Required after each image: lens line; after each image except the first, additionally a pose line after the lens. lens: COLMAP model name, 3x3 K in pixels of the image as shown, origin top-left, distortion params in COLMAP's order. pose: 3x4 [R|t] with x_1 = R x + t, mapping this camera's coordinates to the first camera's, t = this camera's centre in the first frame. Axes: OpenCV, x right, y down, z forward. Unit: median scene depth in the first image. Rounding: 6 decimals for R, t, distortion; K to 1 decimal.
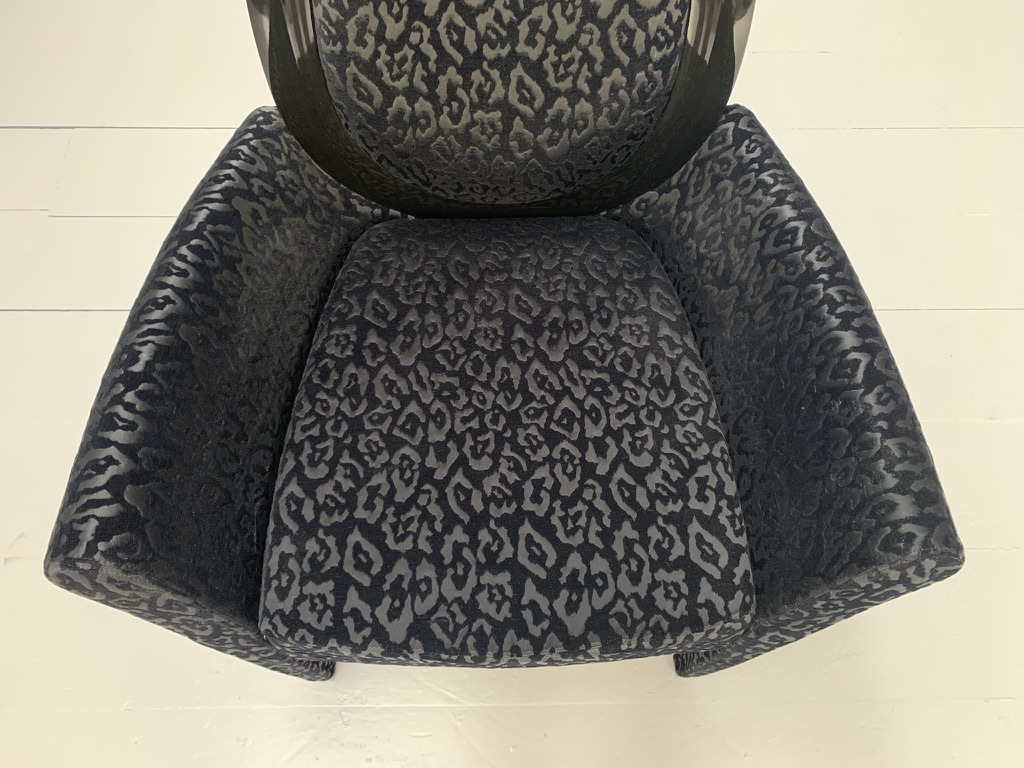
lens RADIAL K [[775.1, 0, 509.3], [0, 775.1, 371.5], [0, 0, 1]] dist [0.026564, -0.039588]
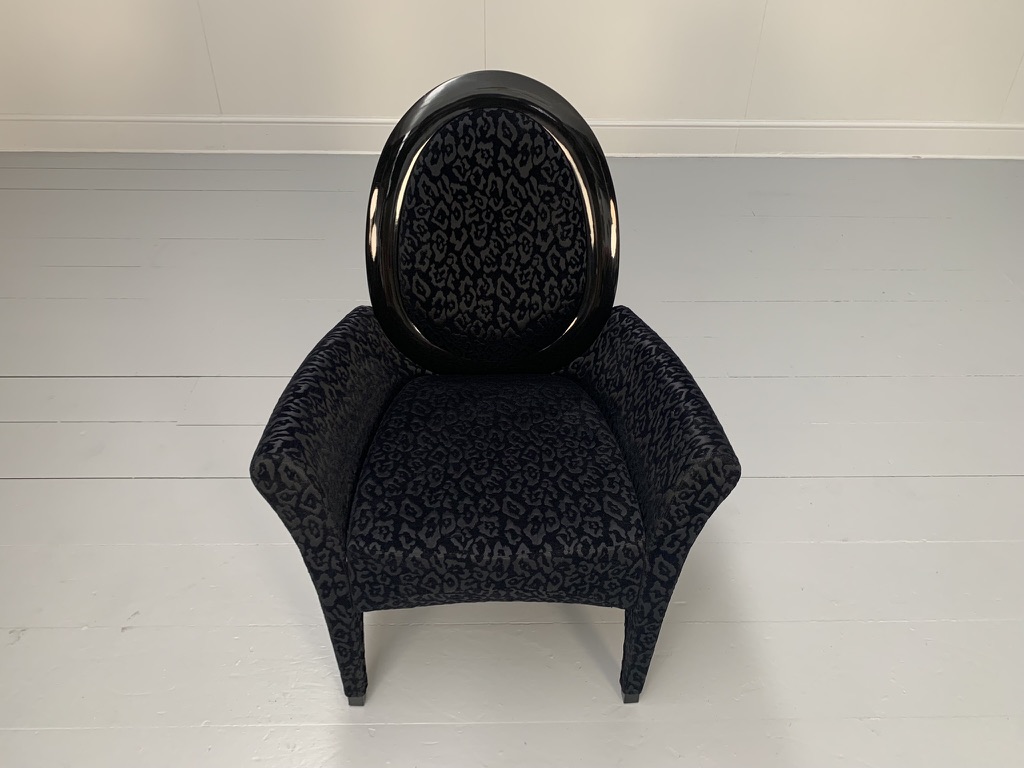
lens RADIAL K [[775.1, 0, 510.0], [0, 775.1, 389.4], [0, 0, 1]] dist [0.026564, -0.039588]
pose [[0.999845, -0.001828, 0.017515, -0.001572], [0.009597, 0.890498, -0.454886, 0.729214], [-0.014765, 0.454983, 0.890378, -0.587661]]
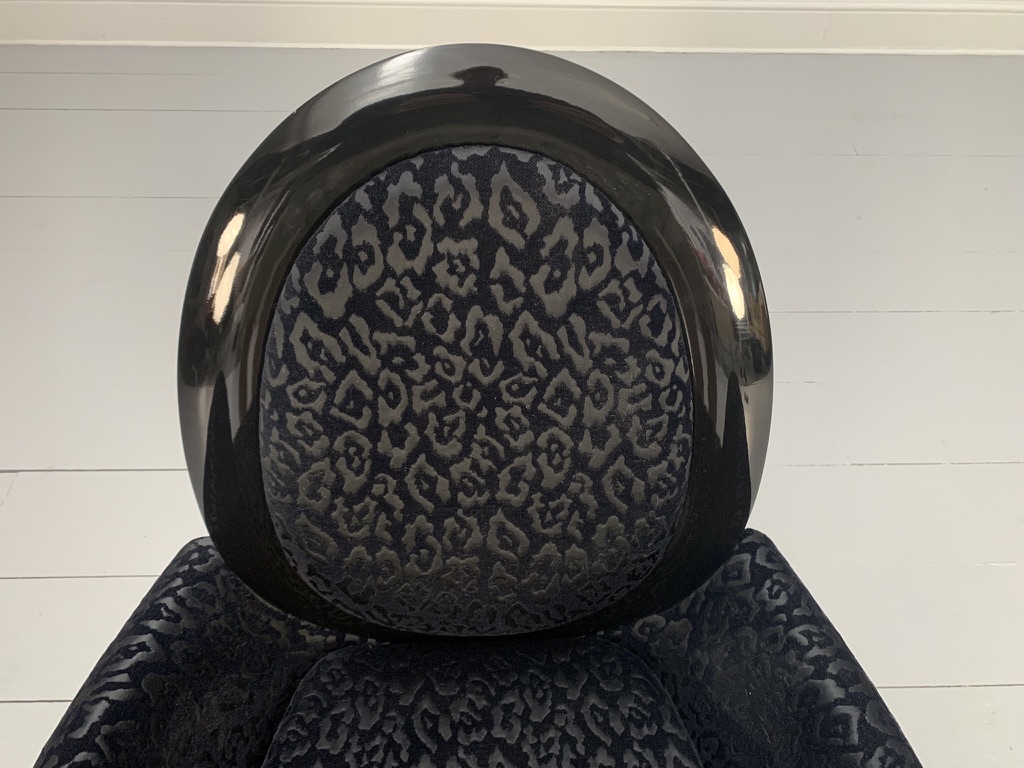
lens RADIAL K [[775.3, 0, 509.0], [0, 775.3, 341.3], [0, 0, 1]] dist [-0.002751, -0.008015]
pose [[0.999713, -0.003351, 0.023721, 0.003378], [0.010800, 0.946880, -0.321406, -0.292730], [-0.021384, 0.321570, 0.946644, 0.127874]]
